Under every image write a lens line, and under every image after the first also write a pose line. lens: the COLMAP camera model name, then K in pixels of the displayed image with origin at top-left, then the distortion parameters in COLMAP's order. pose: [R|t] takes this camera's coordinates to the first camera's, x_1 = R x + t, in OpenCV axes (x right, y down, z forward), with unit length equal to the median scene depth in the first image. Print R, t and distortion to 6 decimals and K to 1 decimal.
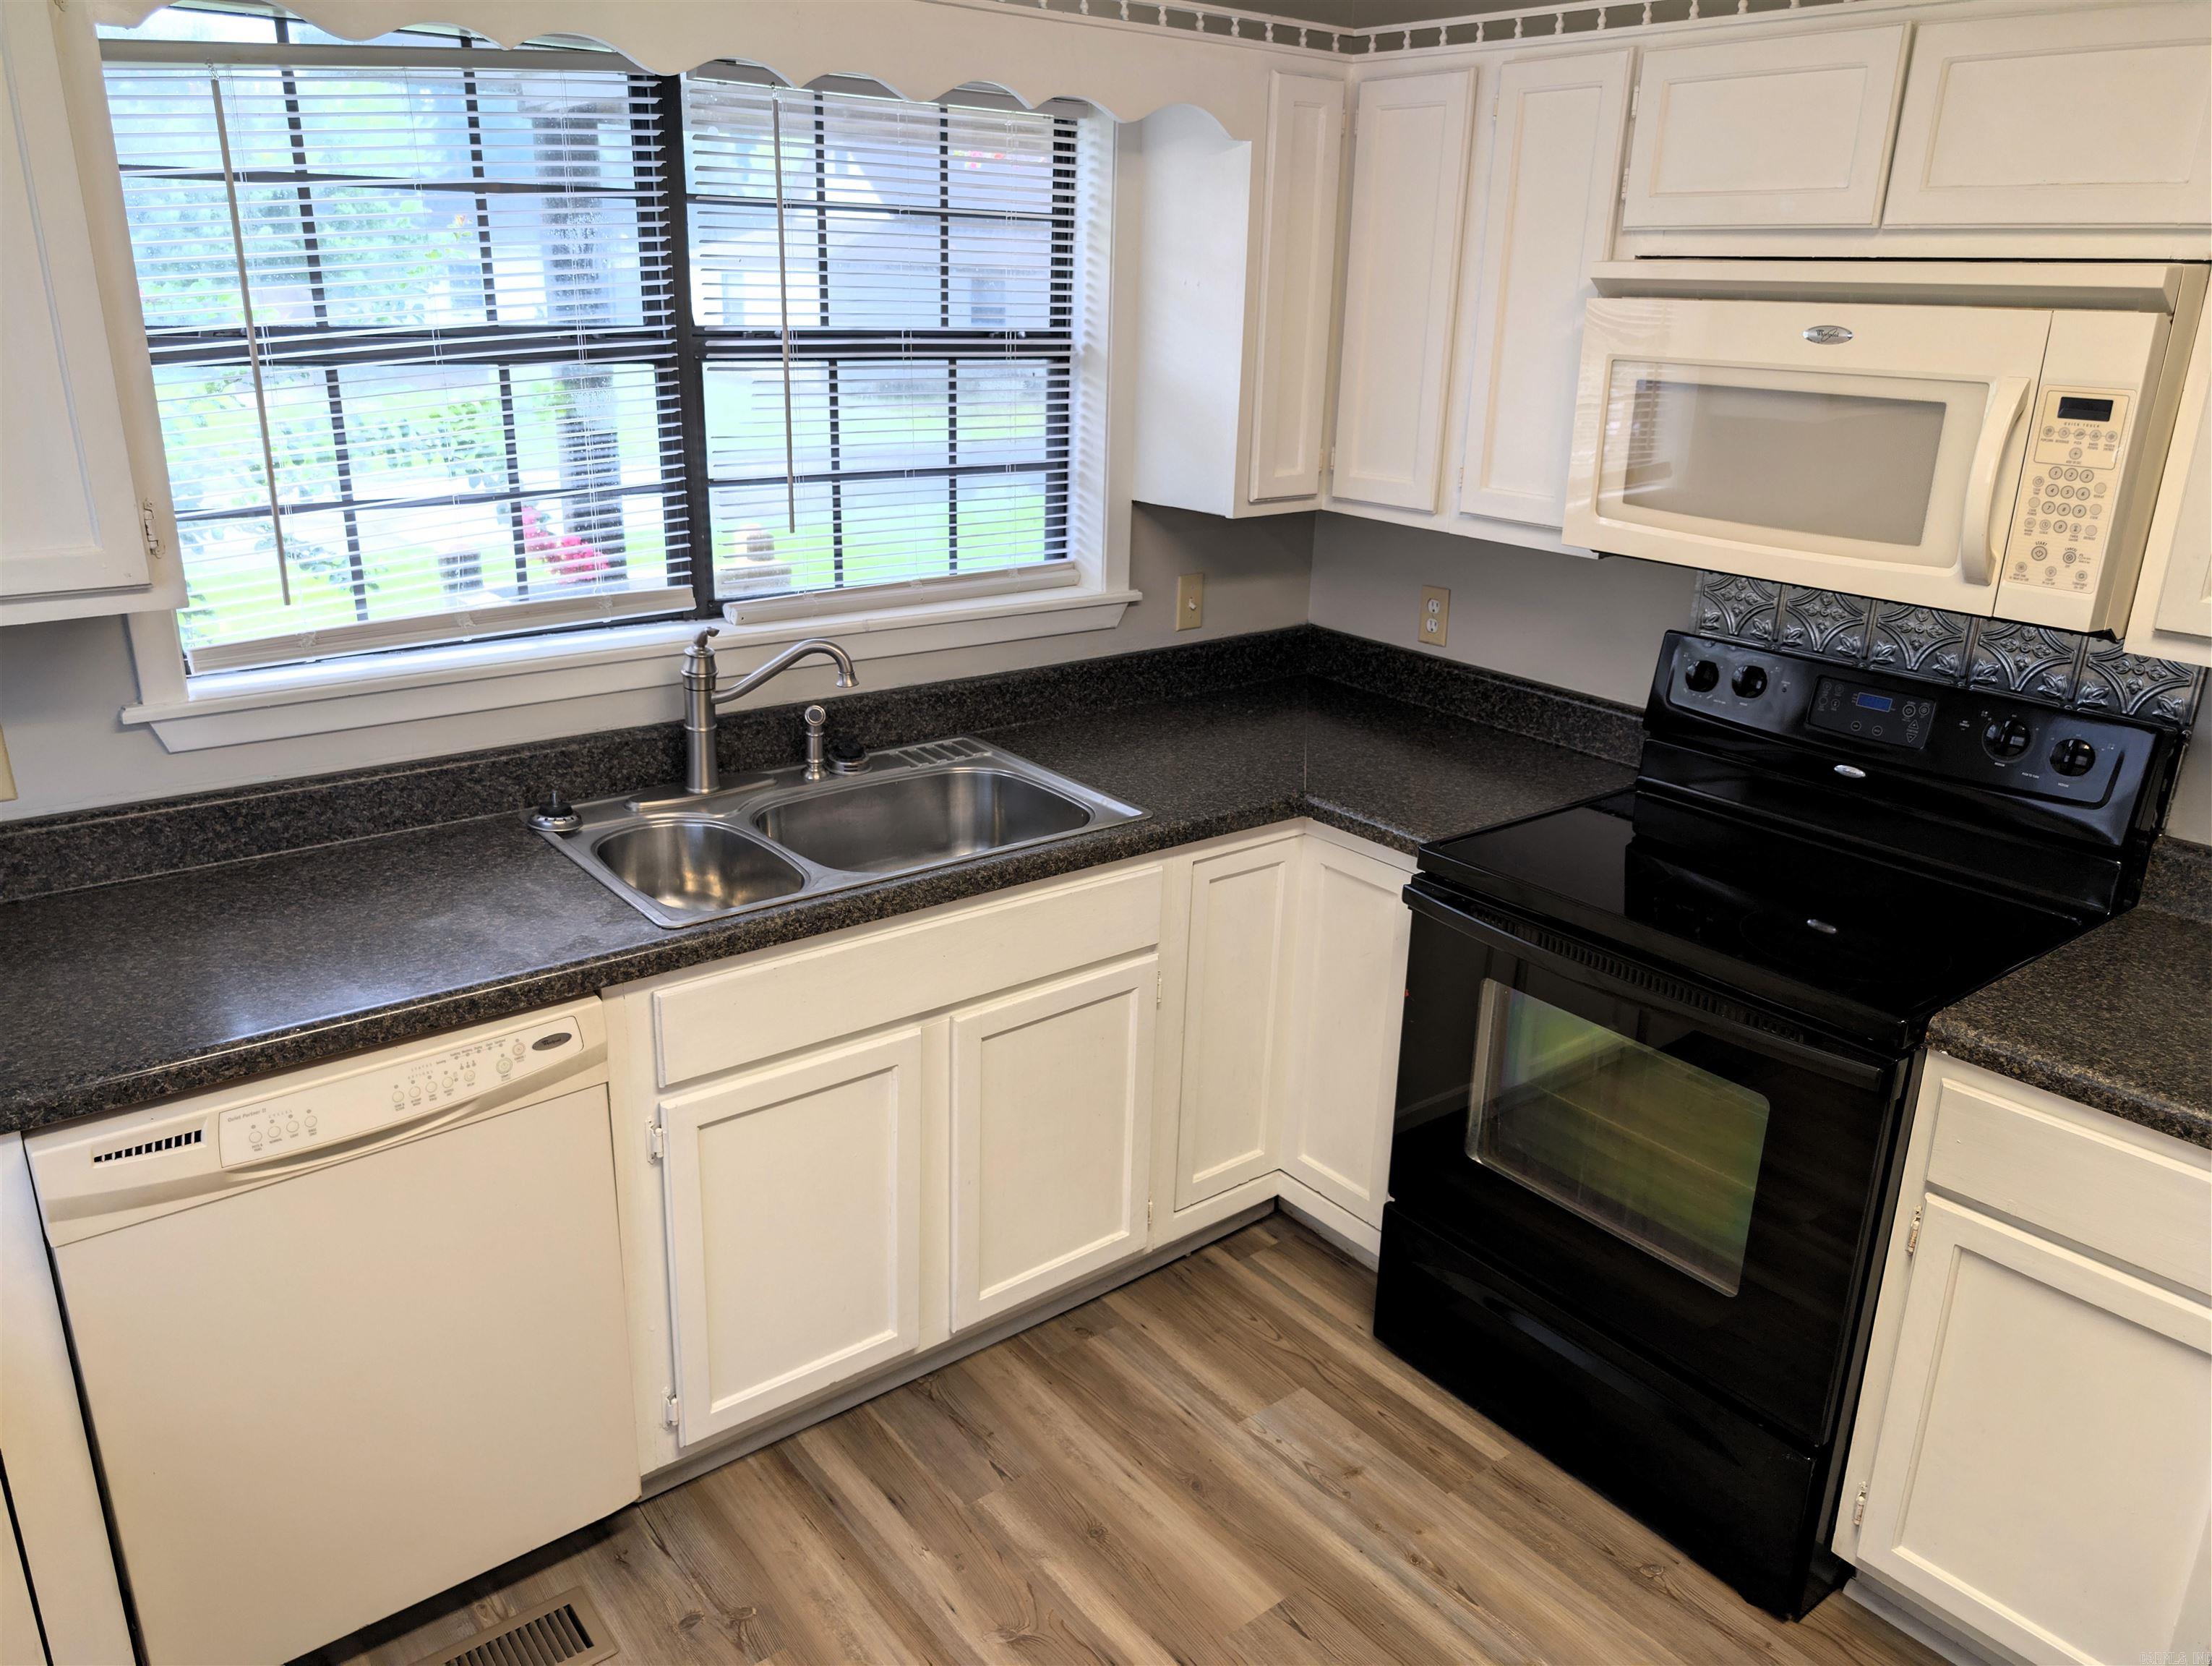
lens RADIAL K [[1593.6, 0, 1072.2], [0, 1593.6, 830.2], [0, 0, 1]] dist [0.004291, -0.002073]
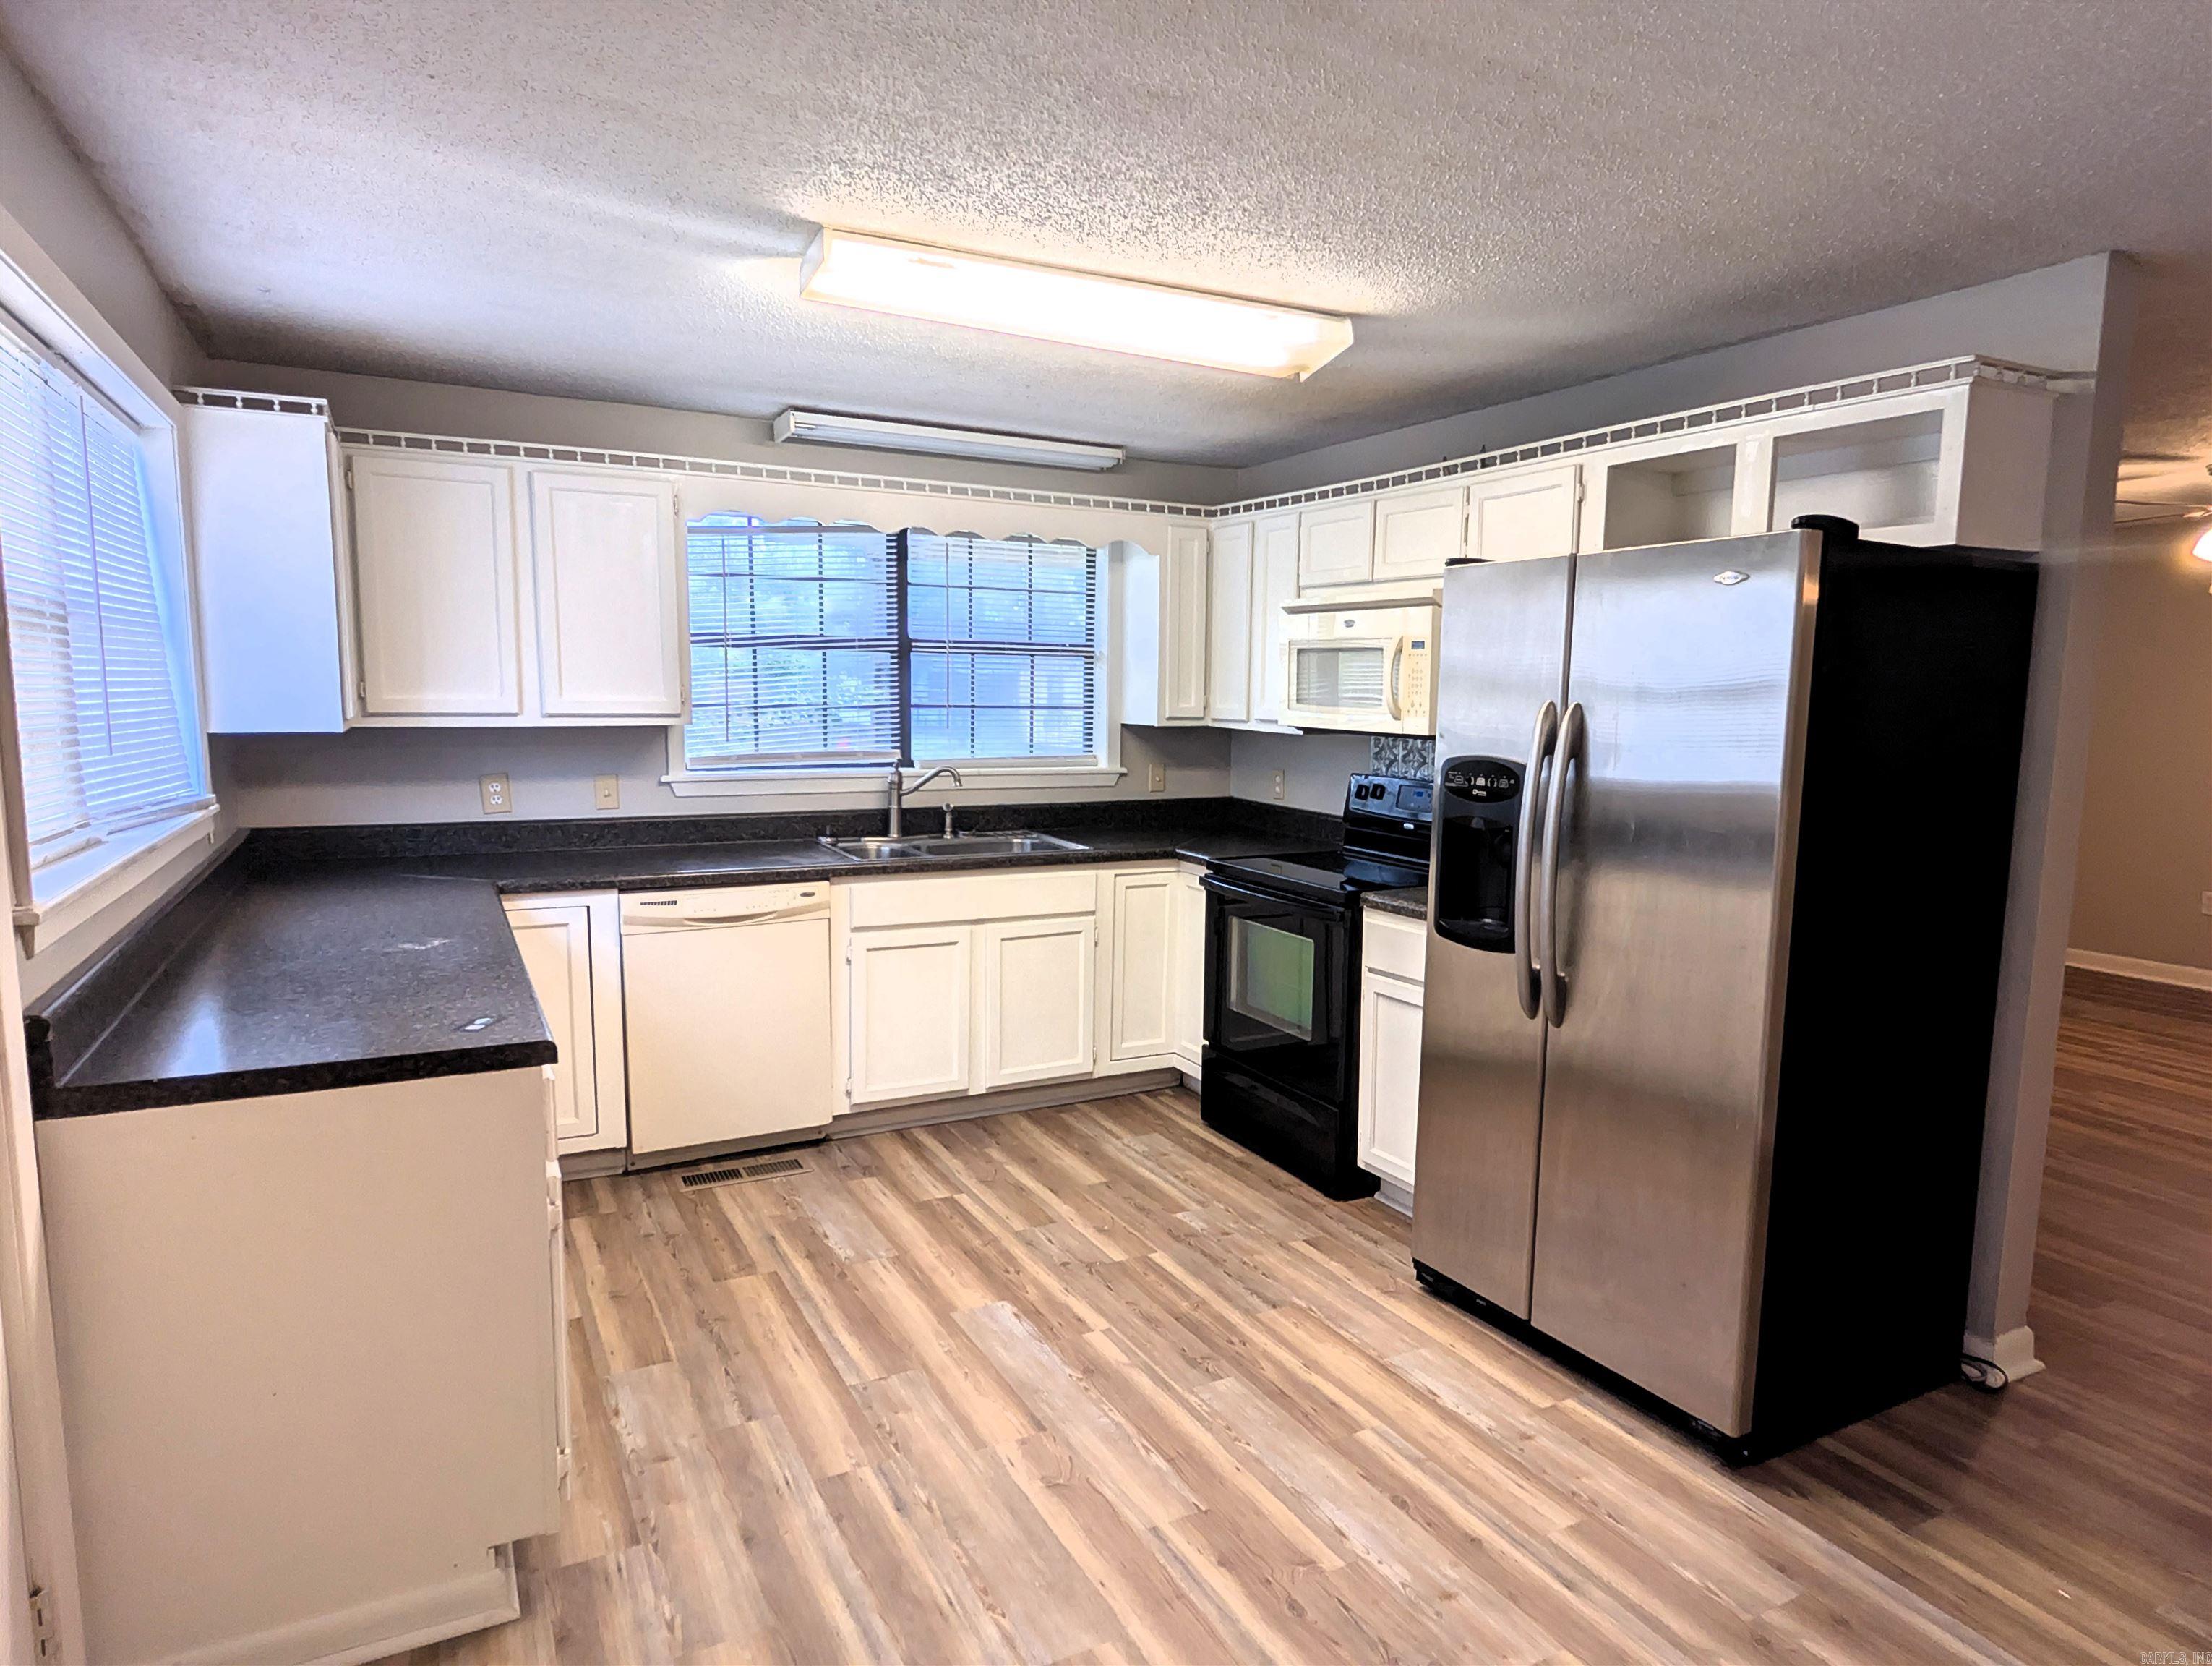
lens RADIAL K [[1301.9, 0, 1103.9], [0, 1301.9, 854.6], [0, 0, 1]] dist [-0.002416, -0.001926]
pose [[0.985103, 0.016205, -0.171200, 0.366206], [-0.049901, 0.979651, -0.194406, 0.339448], [0.164566, 0.200053, 0.965866, -0.693329]]
